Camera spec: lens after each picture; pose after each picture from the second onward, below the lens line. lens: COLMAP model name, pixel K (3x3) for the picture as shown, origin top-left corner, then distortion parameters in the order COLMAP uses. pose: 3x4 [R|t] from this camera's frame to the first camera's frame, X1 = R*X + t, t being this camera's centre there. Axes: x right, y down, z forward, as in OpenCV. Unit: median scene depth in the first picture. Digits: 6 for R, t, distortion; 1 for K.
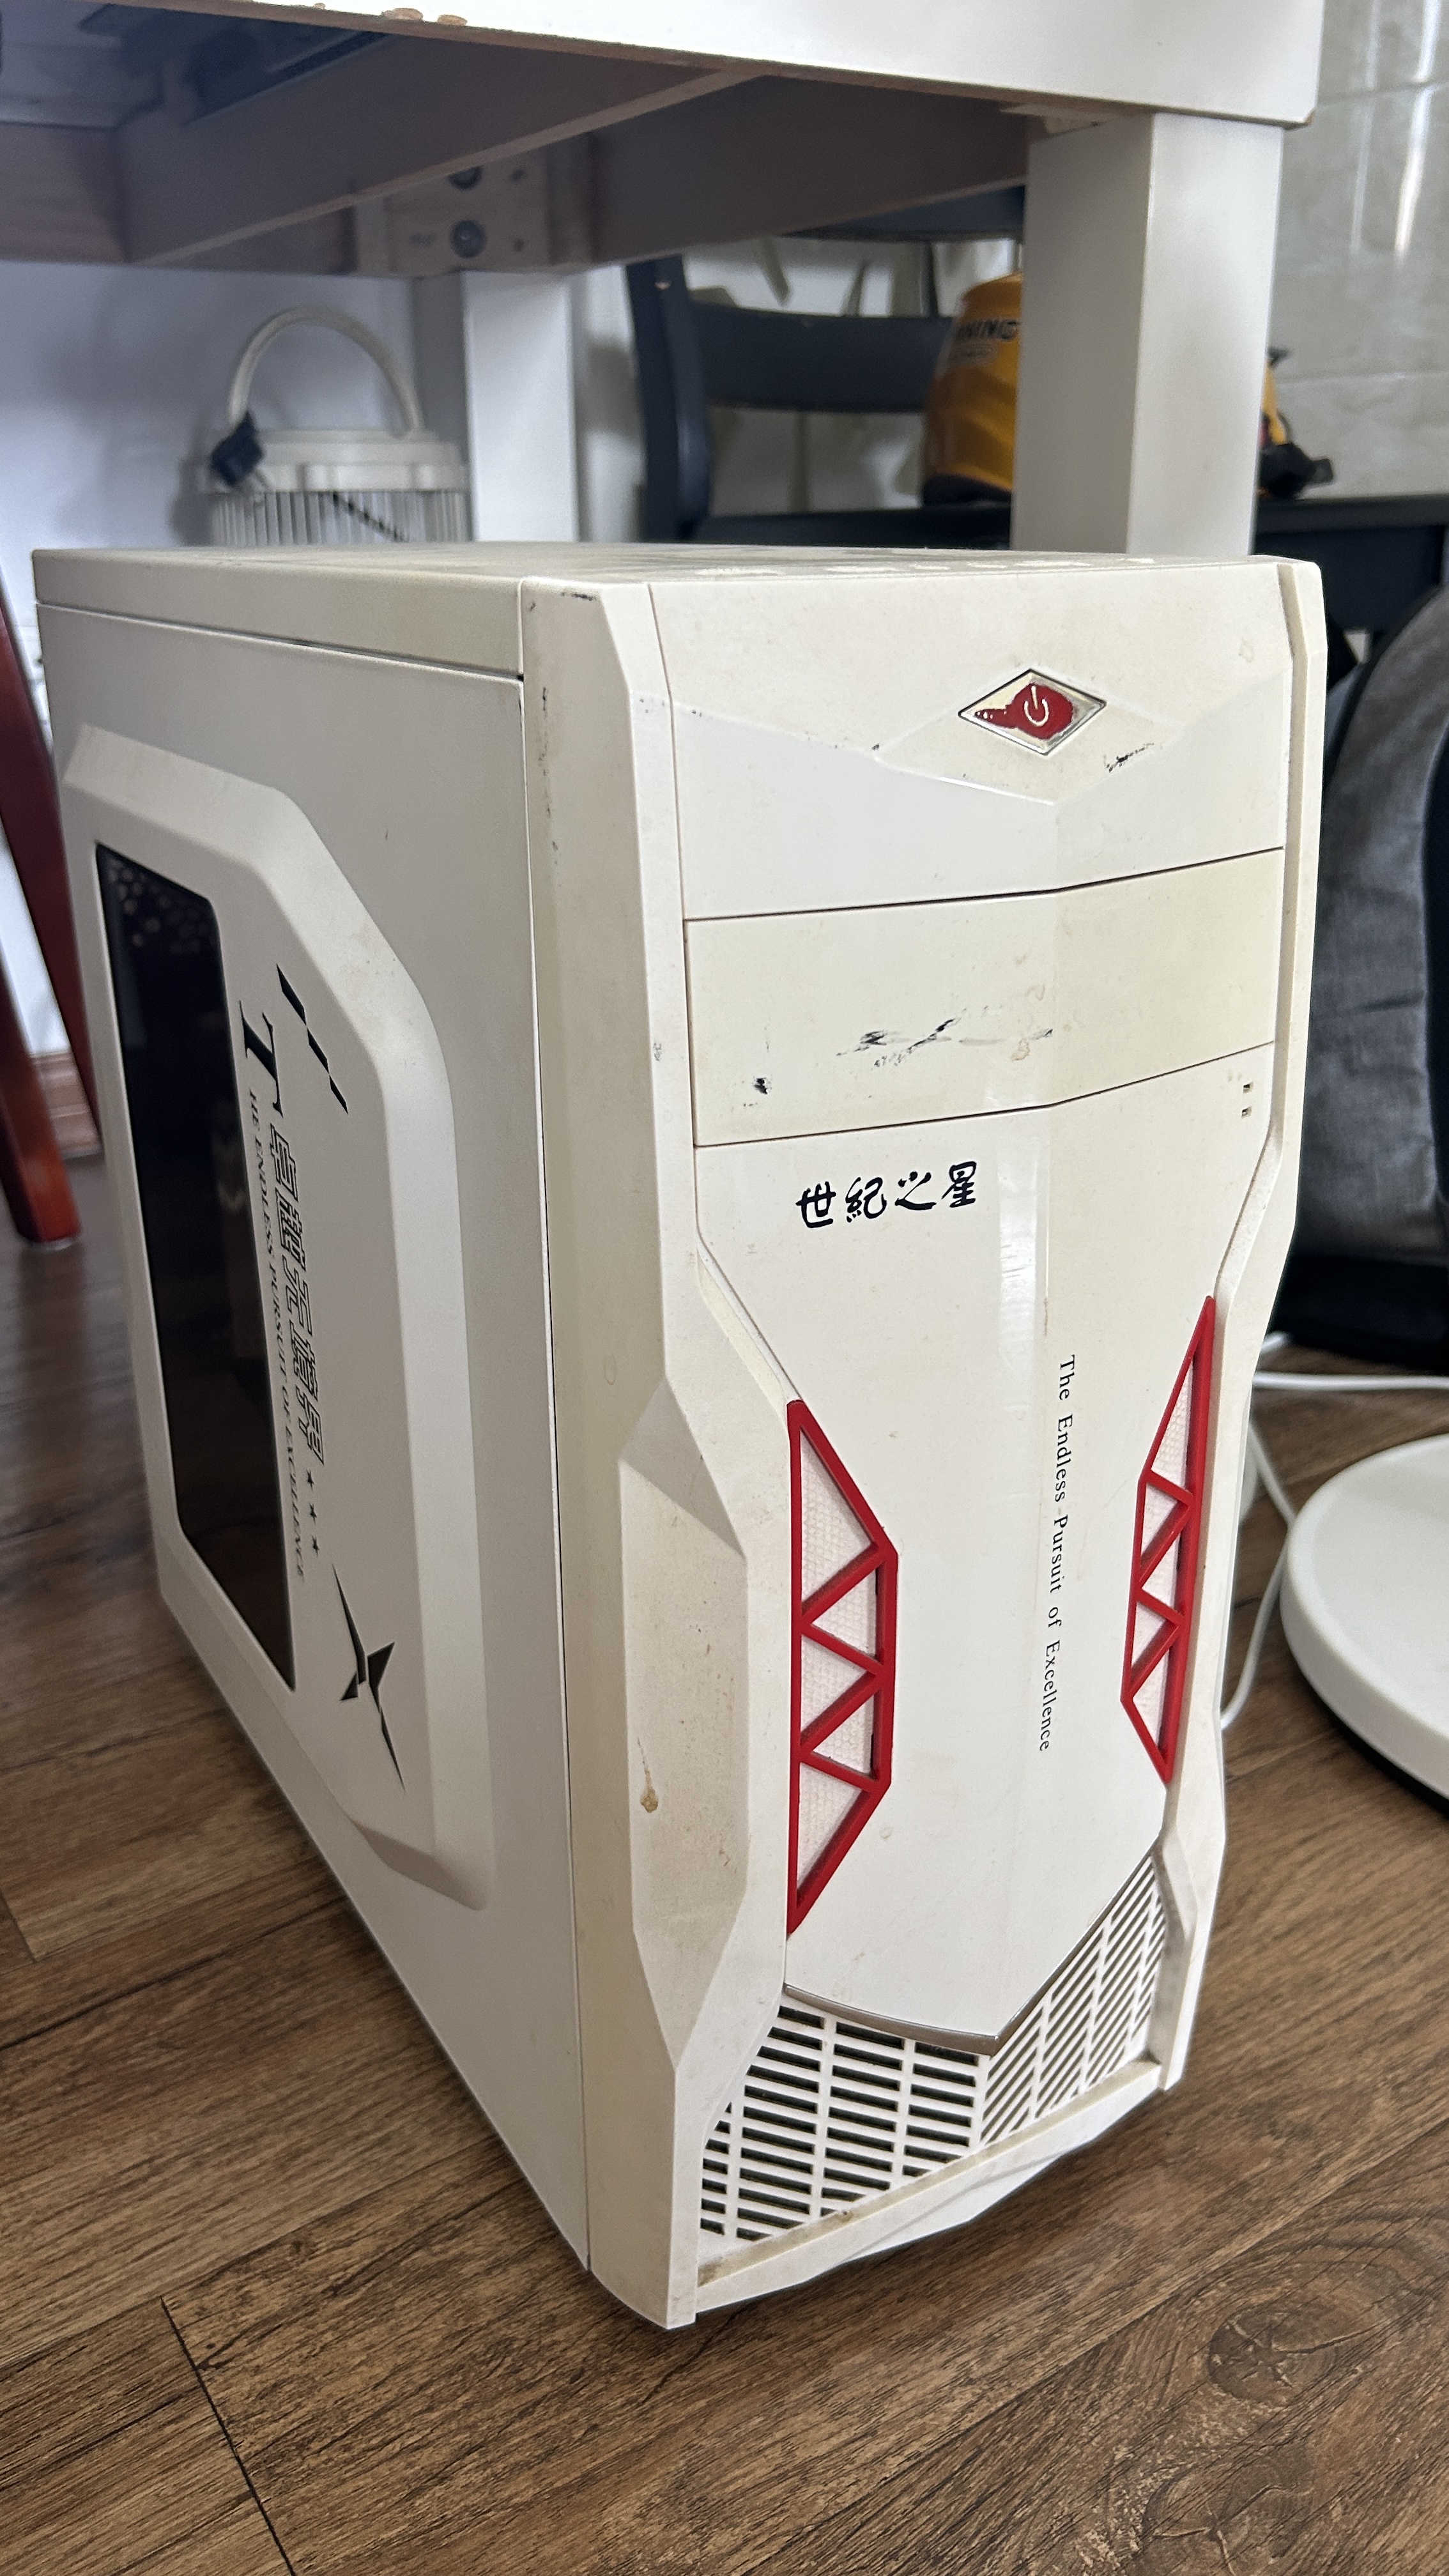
lens RADIAL K [[1919.9, 0, 720.6], [0, 1919.9, 1283.0], [0, 0, 1]] dist [0.009262, -0.012037]
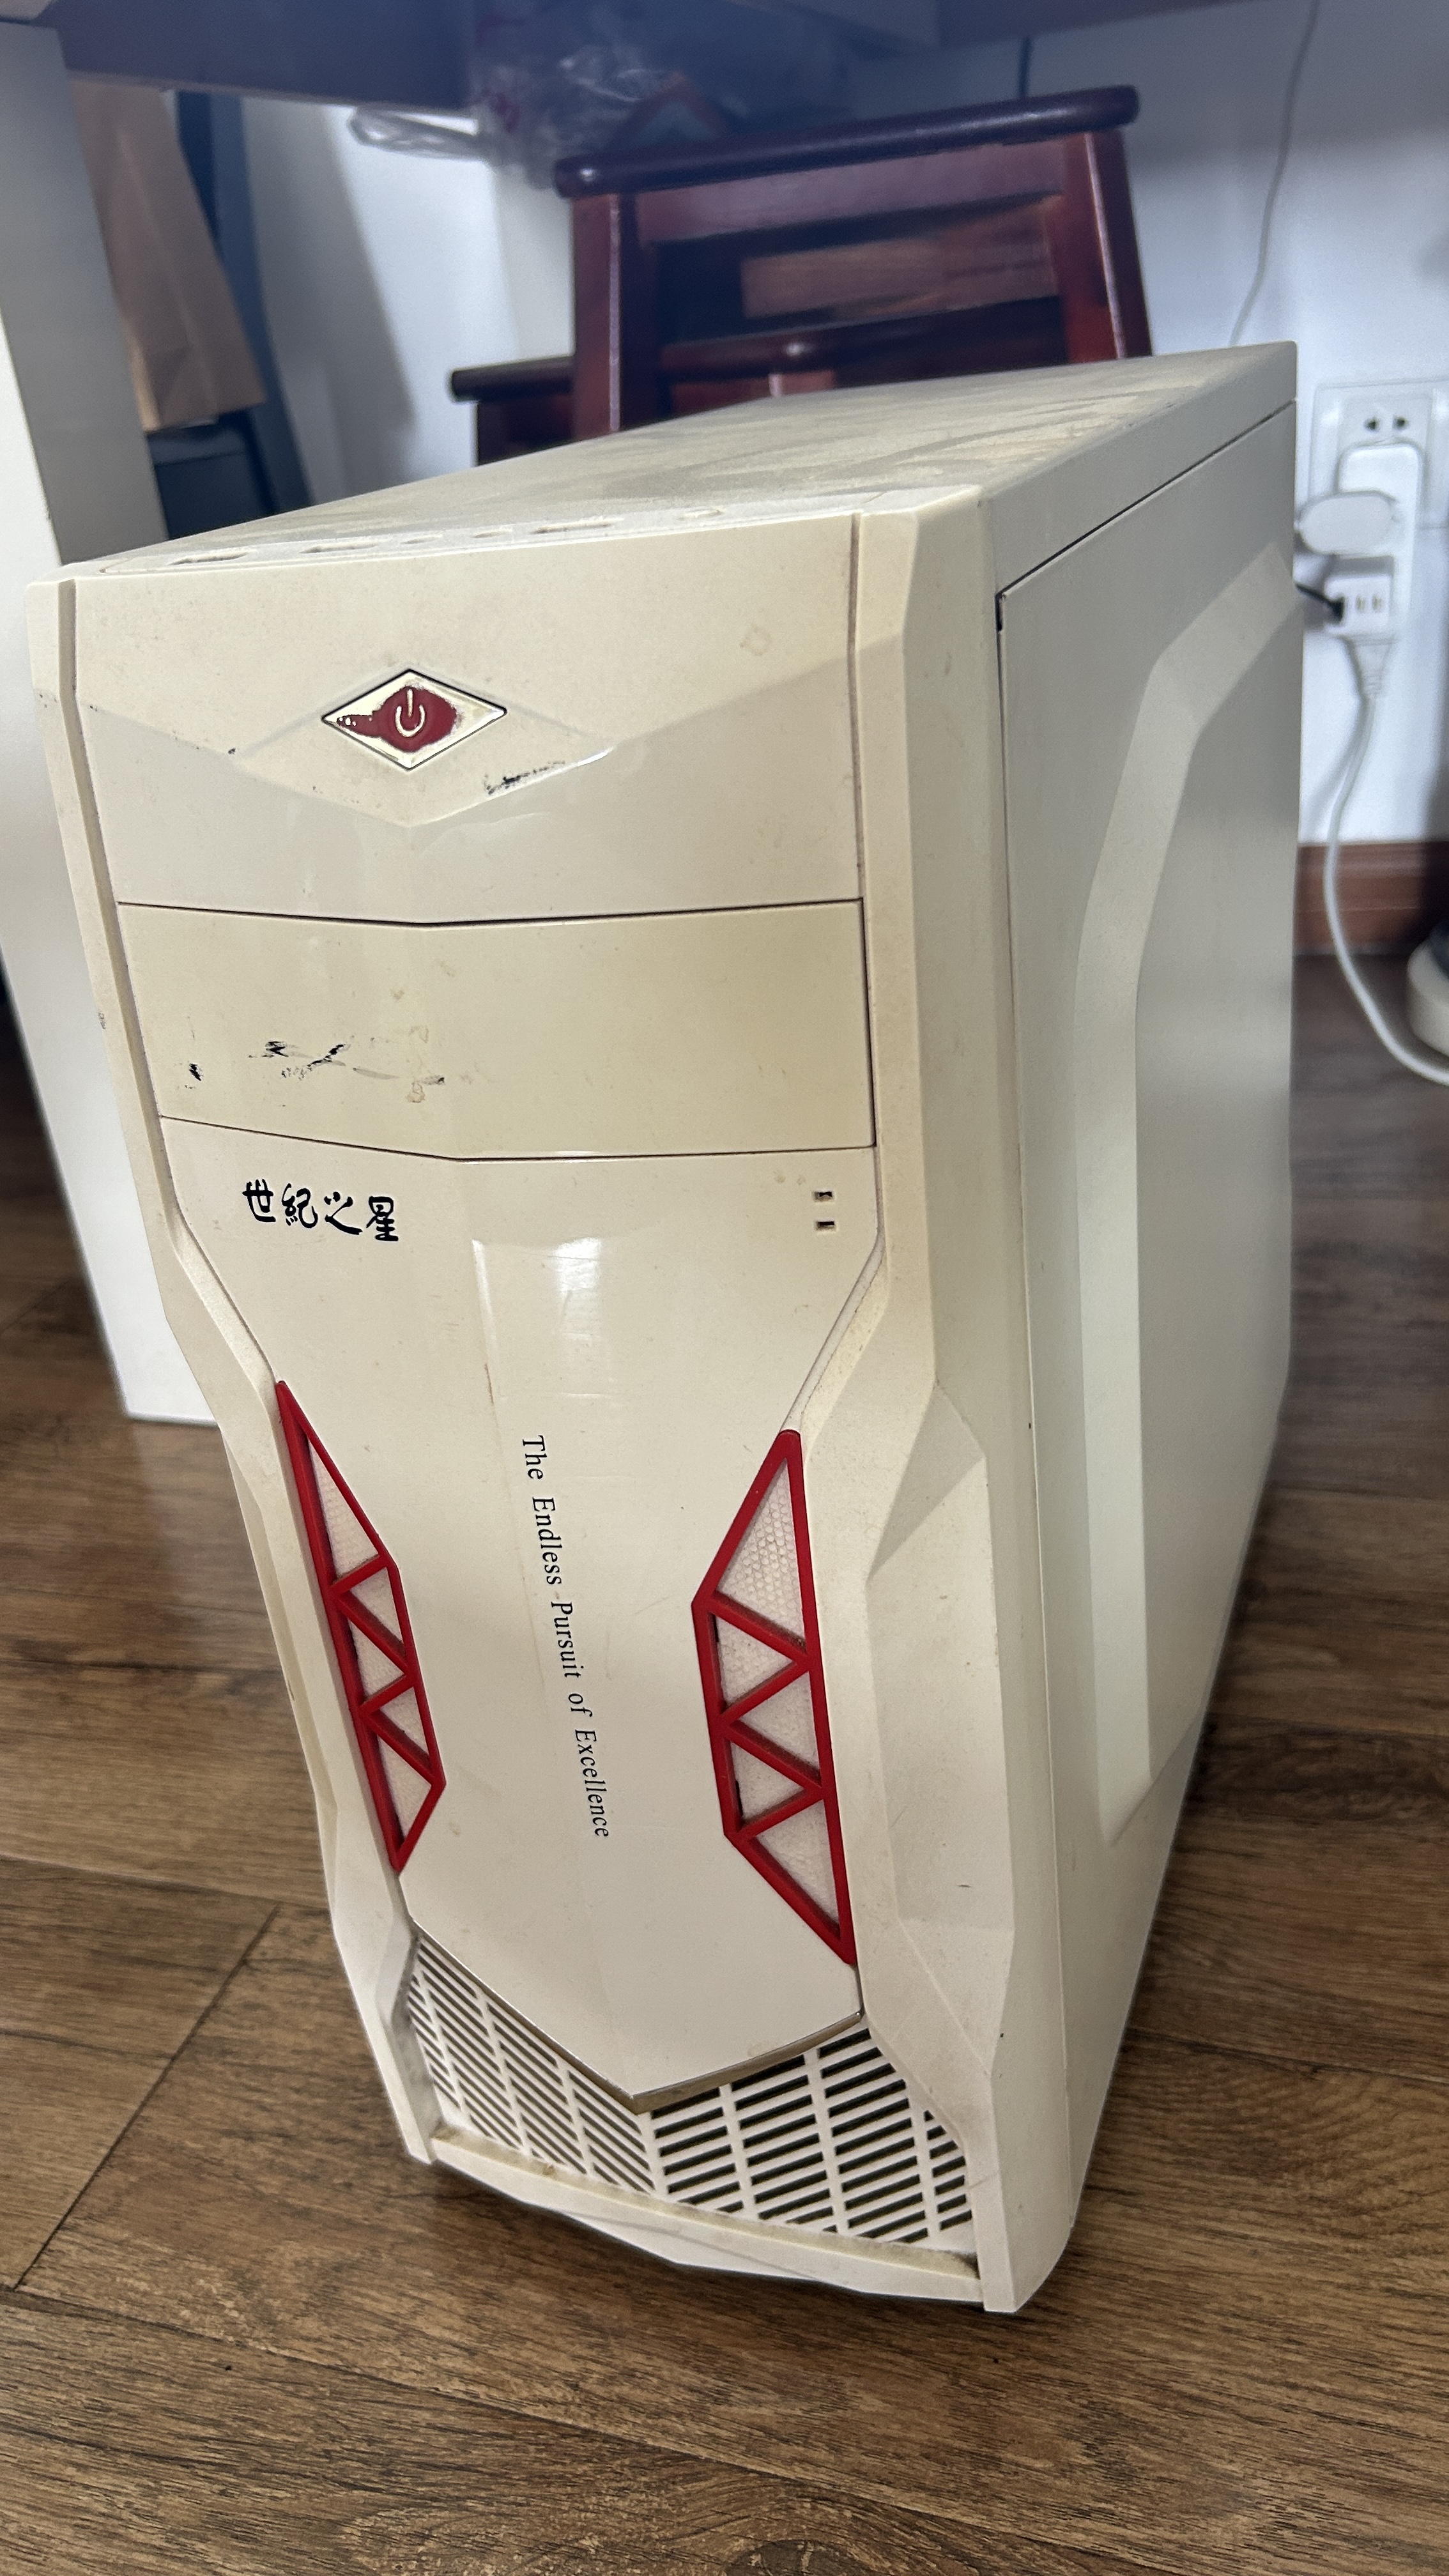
lens RADIAL K [[1919.9, 0, 716.9], [0, 1919.9, 1289.6], [0, 0, 1]] dist [0.009262, -0.012037]
pose [[0.642611, 0.288361, -0.709859, 0.744637], [-0.191755, 0.957519, 0.215377, -0.206446], [0.741810, -0.002285, 0.670607, 0.403535]]
